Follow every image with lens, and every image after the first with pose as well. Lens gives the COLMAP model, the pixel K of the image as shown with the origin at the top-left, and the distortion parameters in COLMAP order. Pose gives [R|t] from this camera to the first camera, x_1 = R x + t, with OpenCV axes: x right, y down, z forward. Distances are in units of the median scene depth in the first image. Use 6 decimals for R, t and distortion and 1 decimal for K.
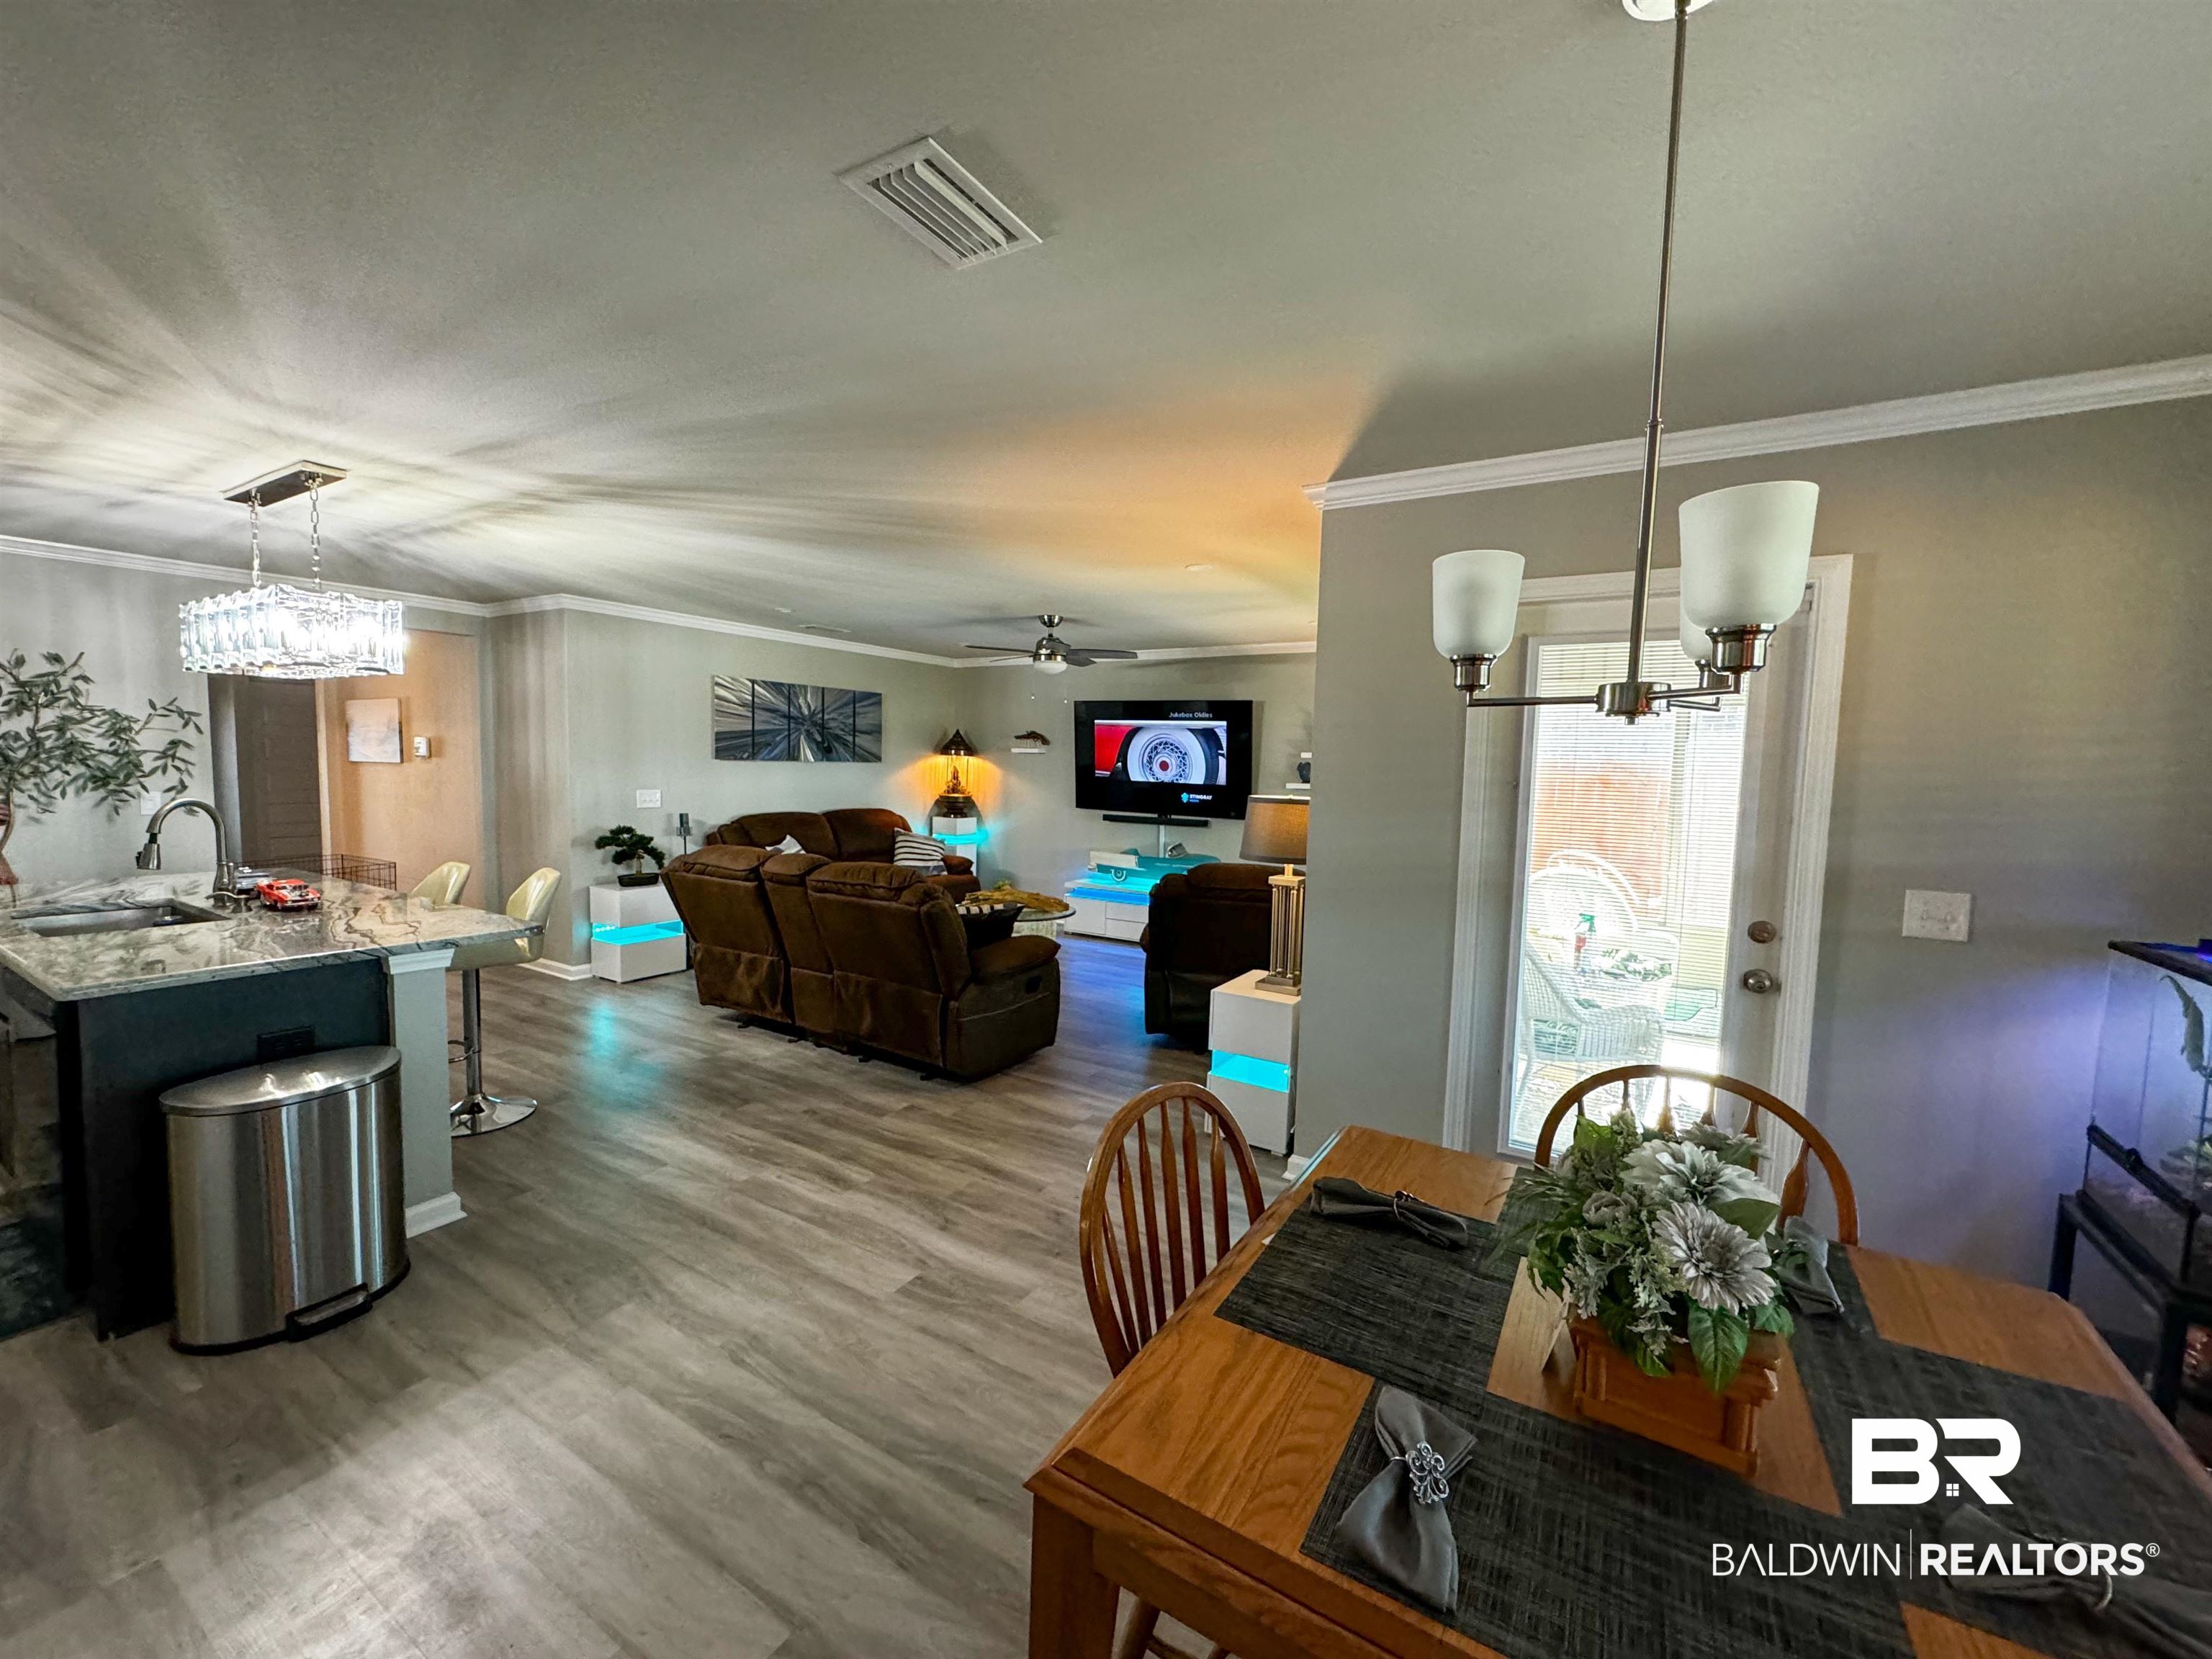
lens RADIAL K [[877.5, 0, 1105.8], [0, 877.5, 834.1], [0, 0, 1]] dist [-0.001061, -0.000140]
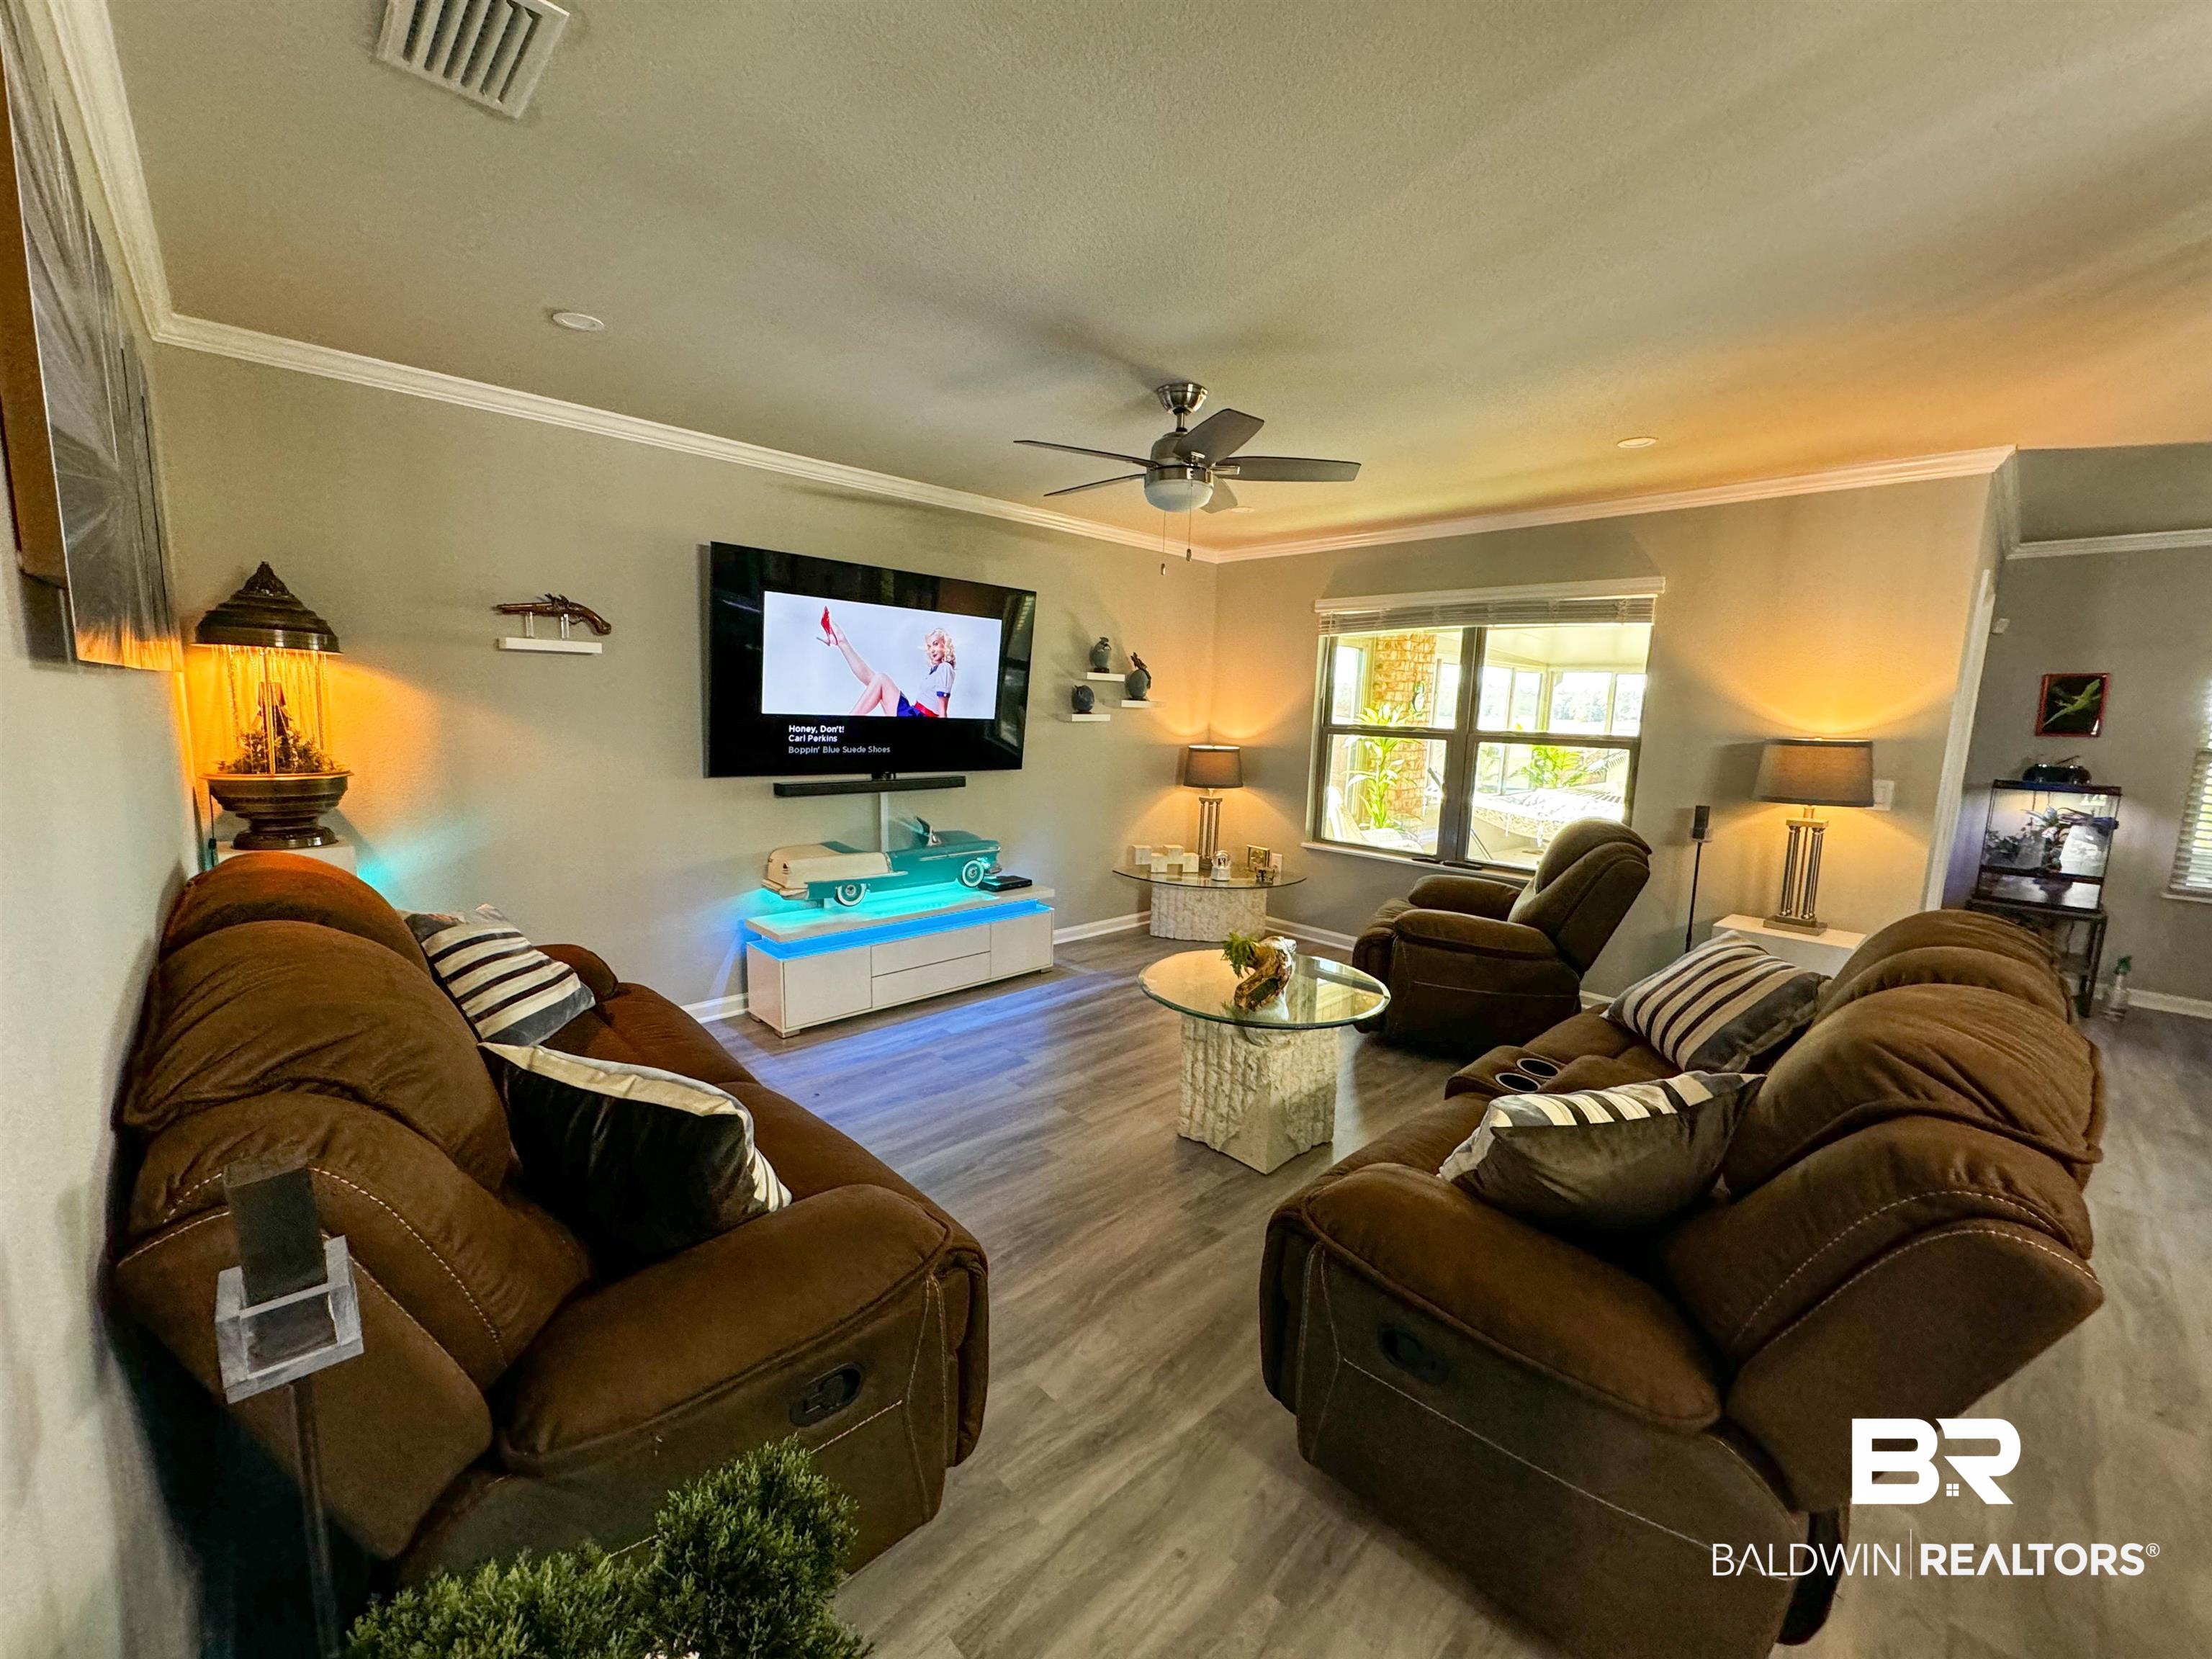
lens RADIAL K [[877.5, 0, 1105.8], [0, 877.5, 834.1], [0, 0, 1]] dist [-0.001061, -0.000140]
pose [[0.252119, -0.158014, 0.954708, -0.523214], [0.056579, 0.987298, 0.148466, -0.069483], [-0.966041, 0.016585, 0.257857, 0.817820]]
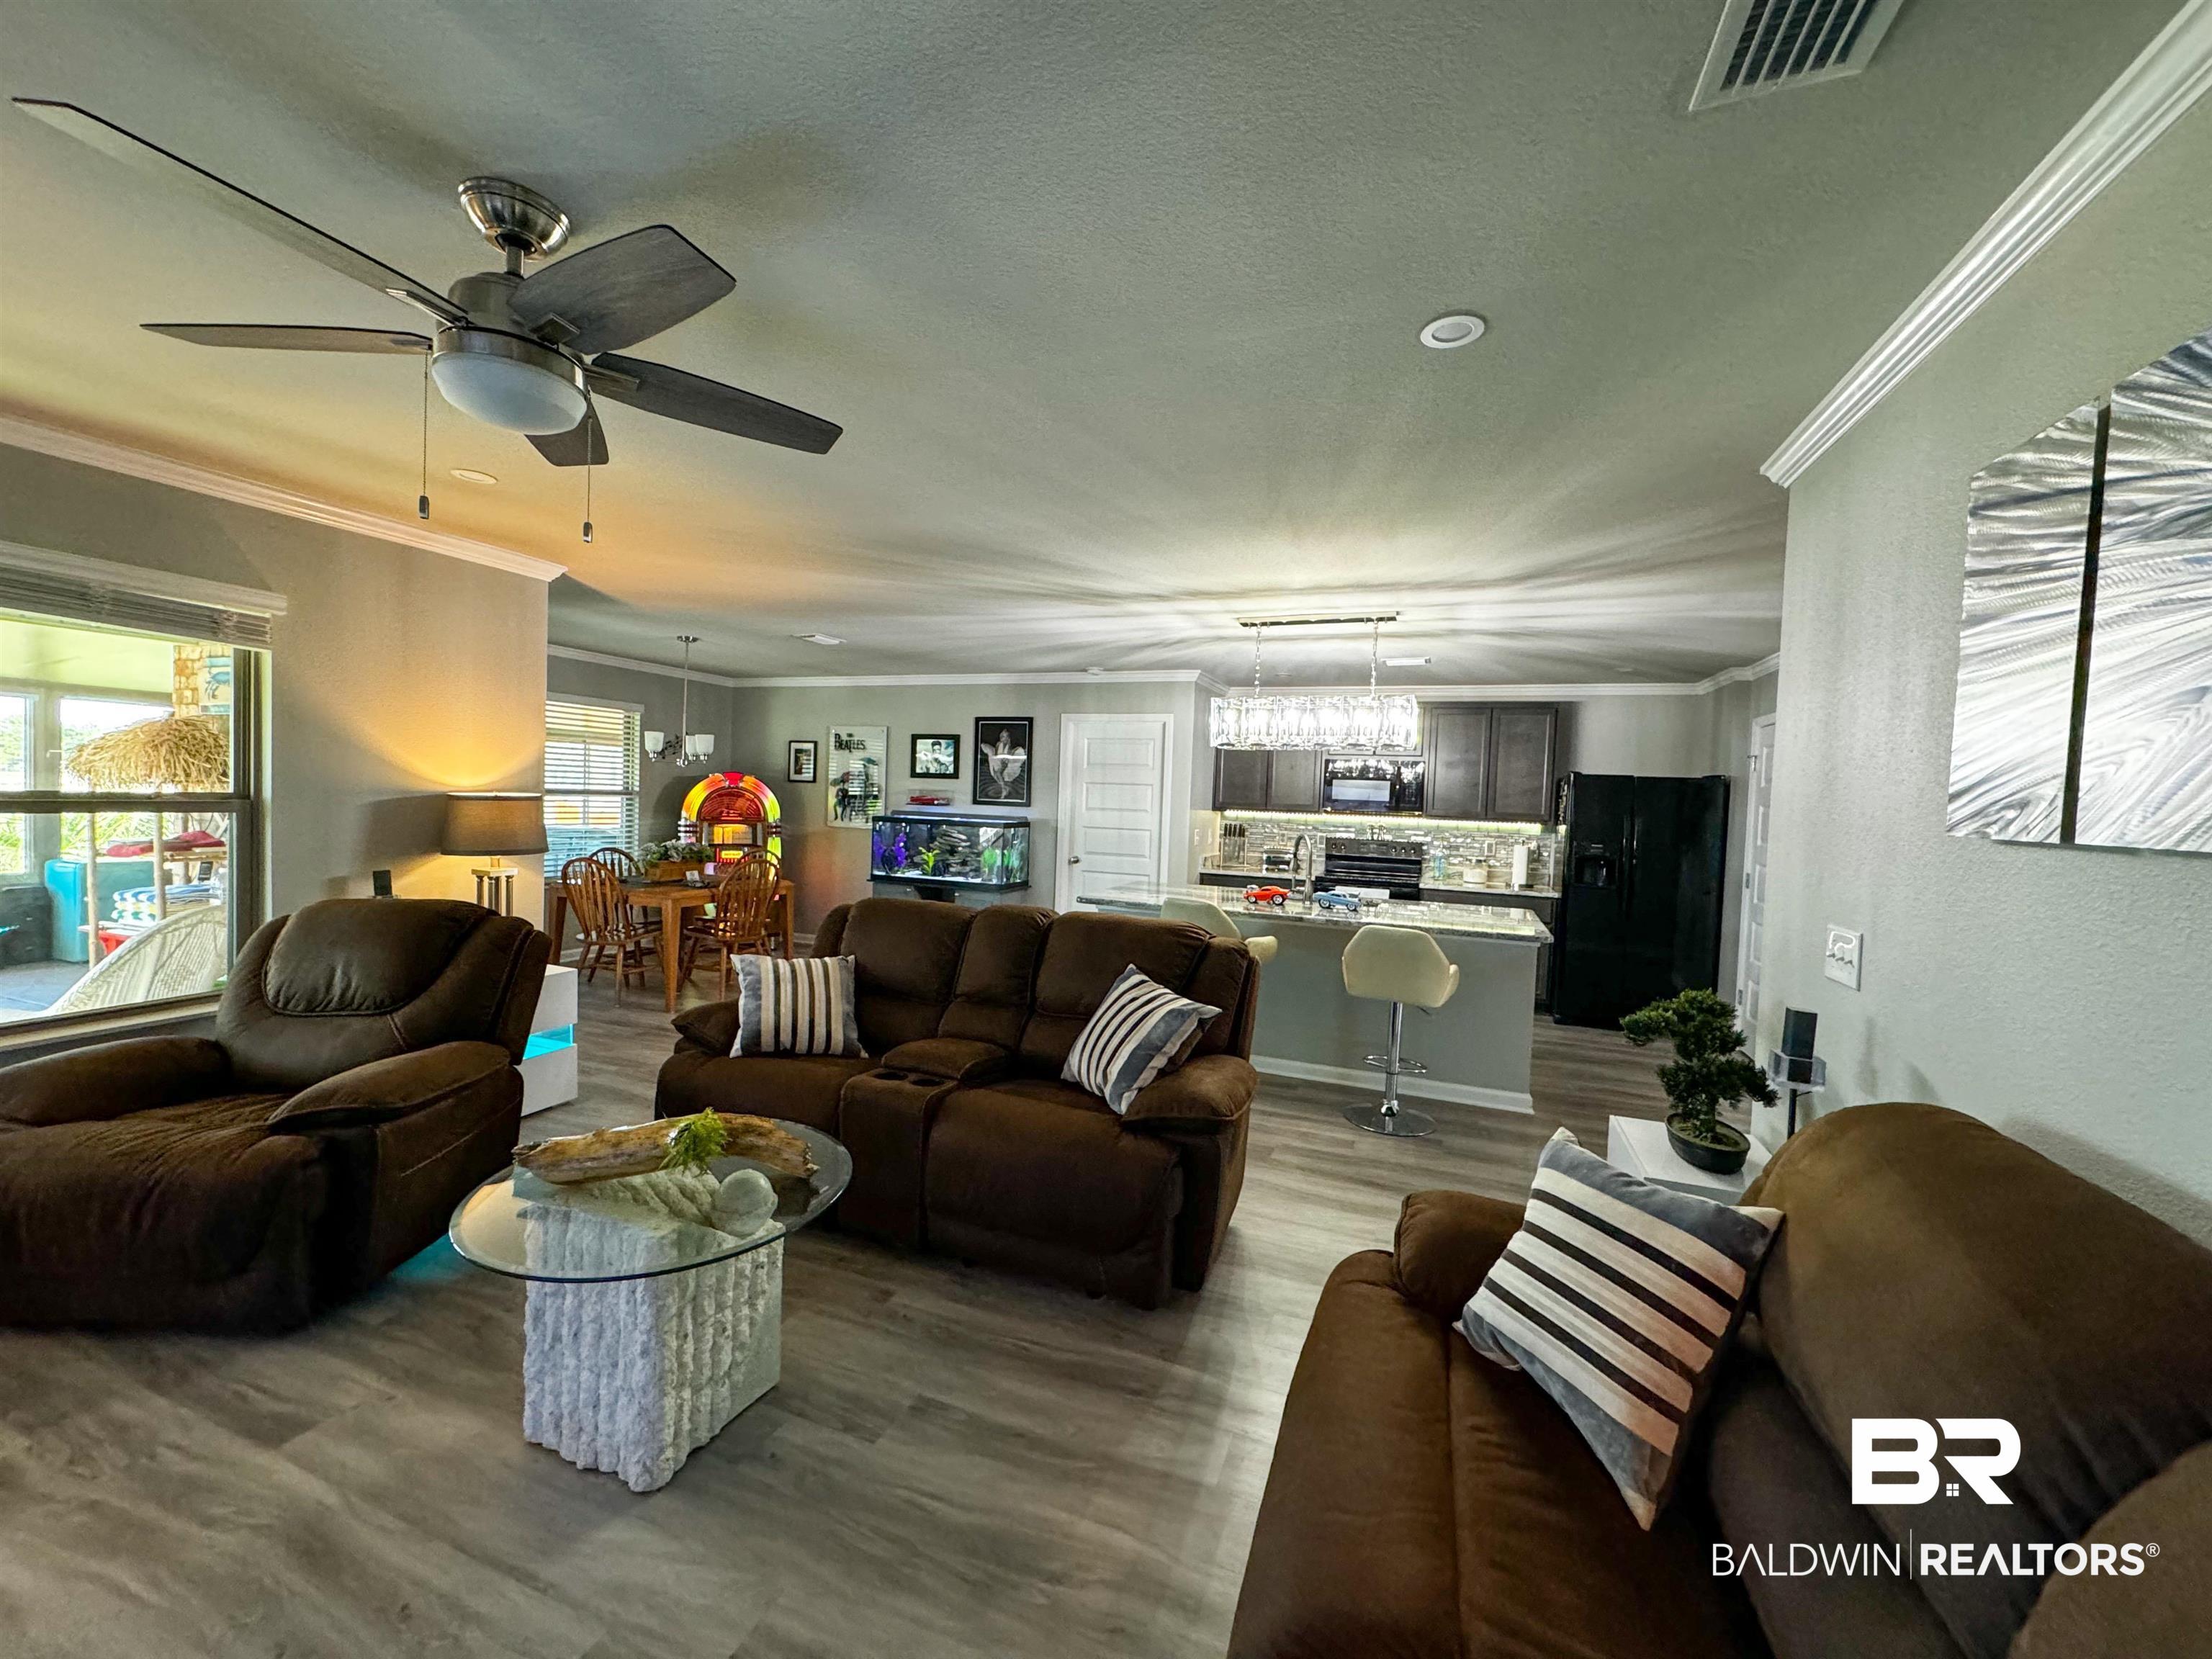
lens RADIAL K [[887.9, 0, 1107.3], [0, 887.9, 817.9], [0, 0, 1]] dist [0.000886, 0.000076]
pose [[-0.983632, -0.056314, -0.171166, -0.188685], [-0.074220, 0.992208, 0.100078, -0.094685], [0.164196, 0.111144, -0.980146, 1.171297]]
